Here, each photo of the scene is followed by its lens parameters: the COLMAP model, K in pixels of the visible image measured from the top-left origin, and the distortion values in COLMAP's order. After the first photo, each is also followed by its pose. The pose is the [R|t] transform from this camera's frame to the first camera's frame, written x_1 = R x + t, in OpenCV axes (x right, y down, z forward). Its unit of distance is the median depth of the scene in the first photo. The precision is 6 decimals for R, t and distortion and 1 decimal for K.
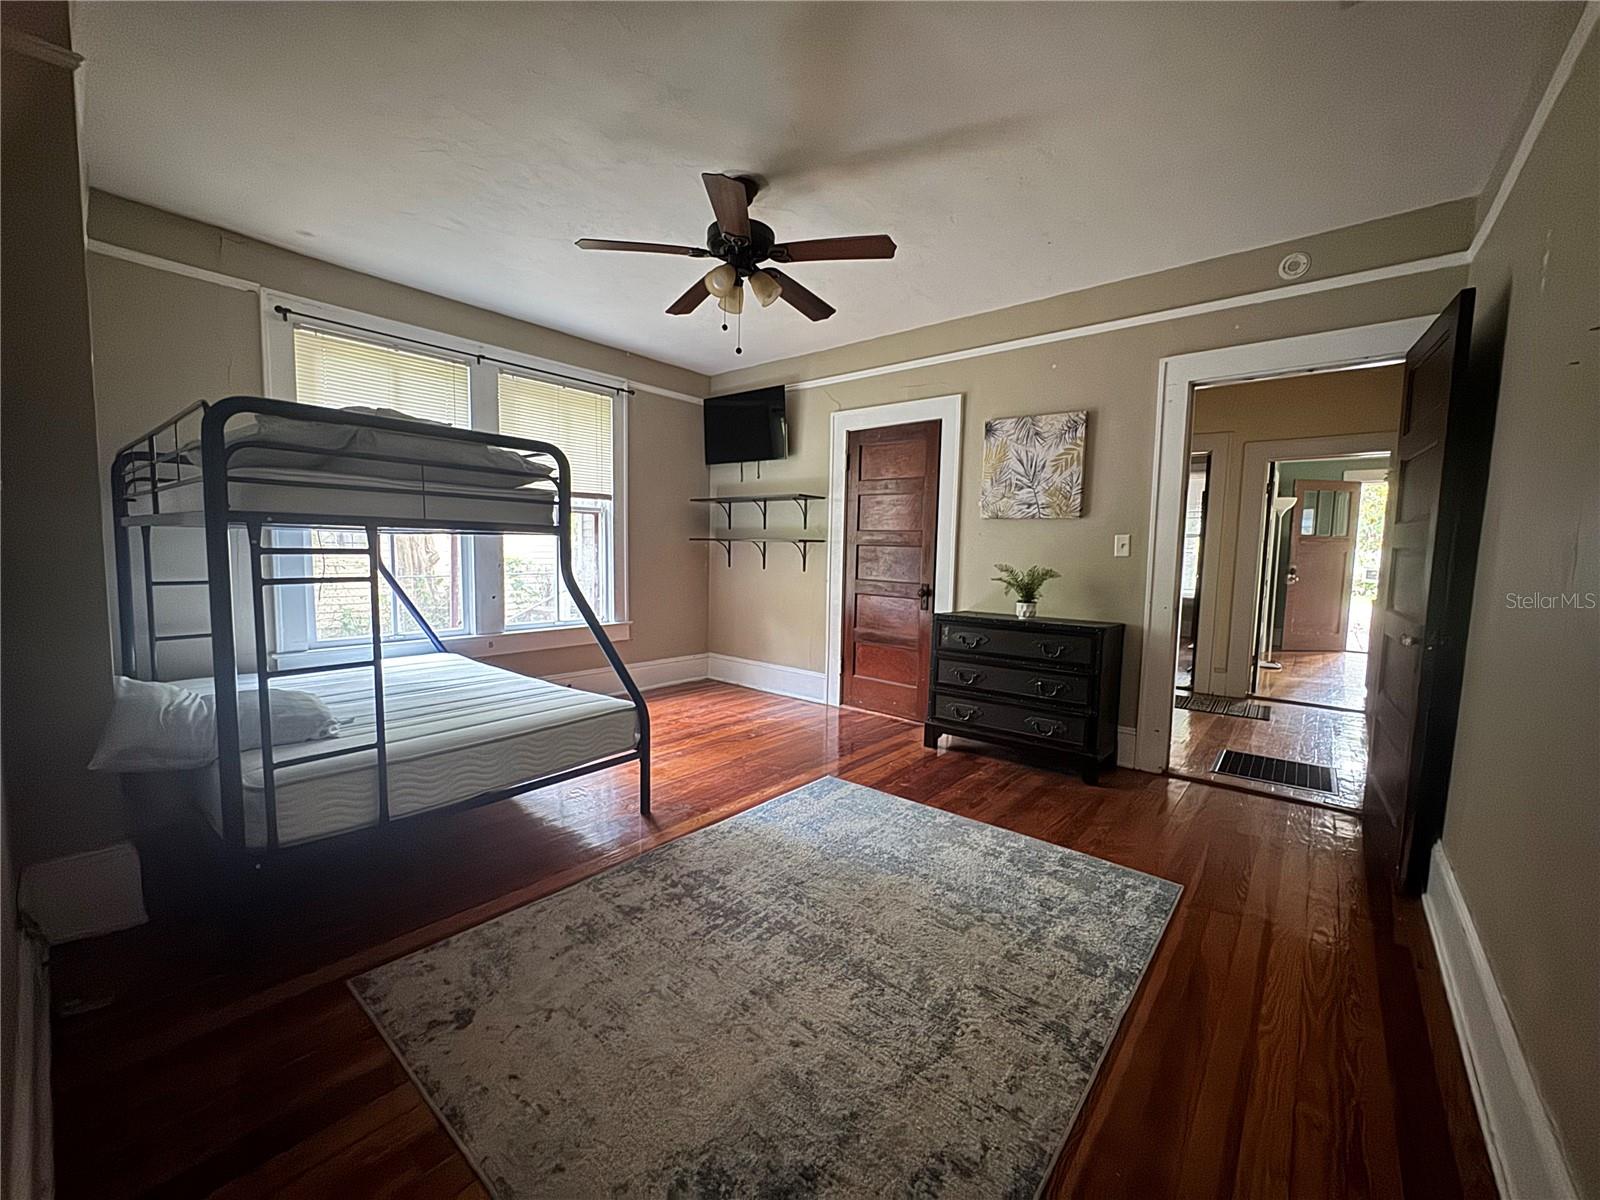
lens RADIAL K [[635.8, 0, 800.0], [0, 635.8, 600.0], [0, 0, 1]] dist [-0.007859, -0.000130]
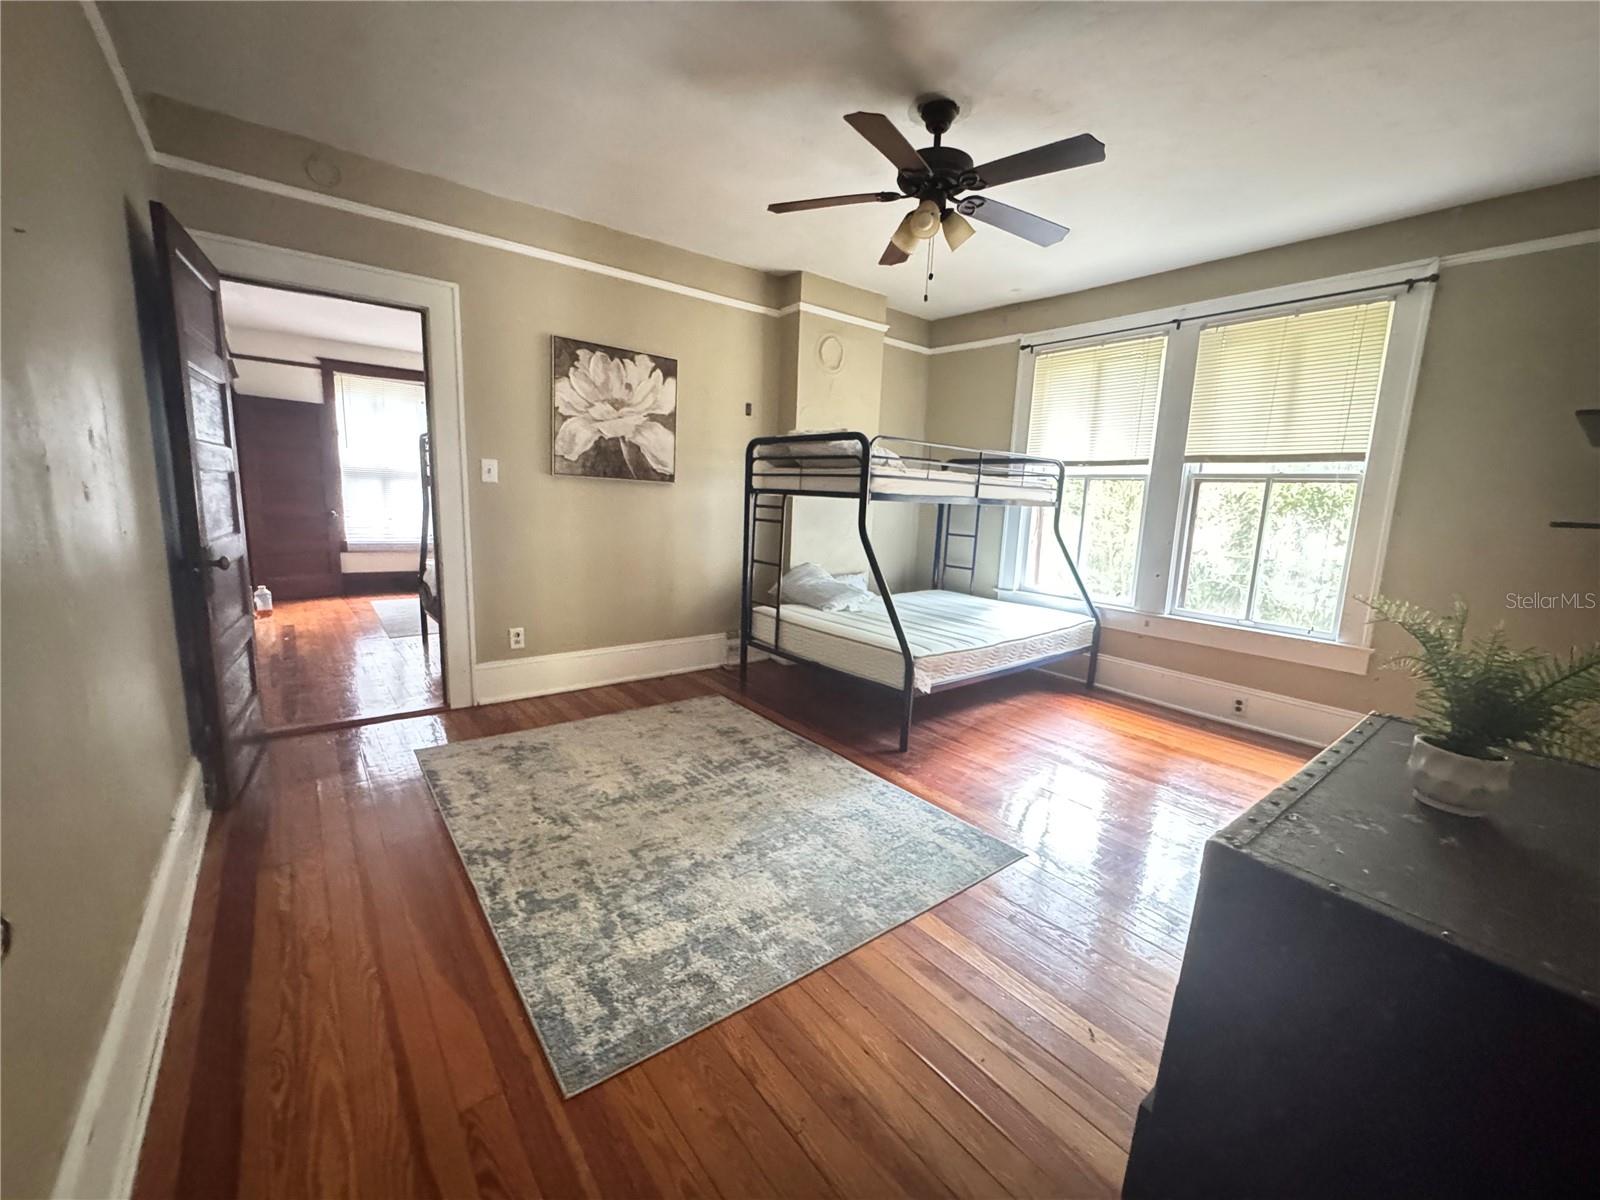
lens RADIAL K [[635.8, 0, 800.0], [0, 635.8, 600.0], [0, 0, 1]] dist [-0.007859, -0.000130]
pose [[-0.202662, 0.132909, -0.970187, 1.162637], [-0.125312, 0.979081, 0.160304, -0.111280], [0.971198, 0.154064, -0.181768, 1.365117]]
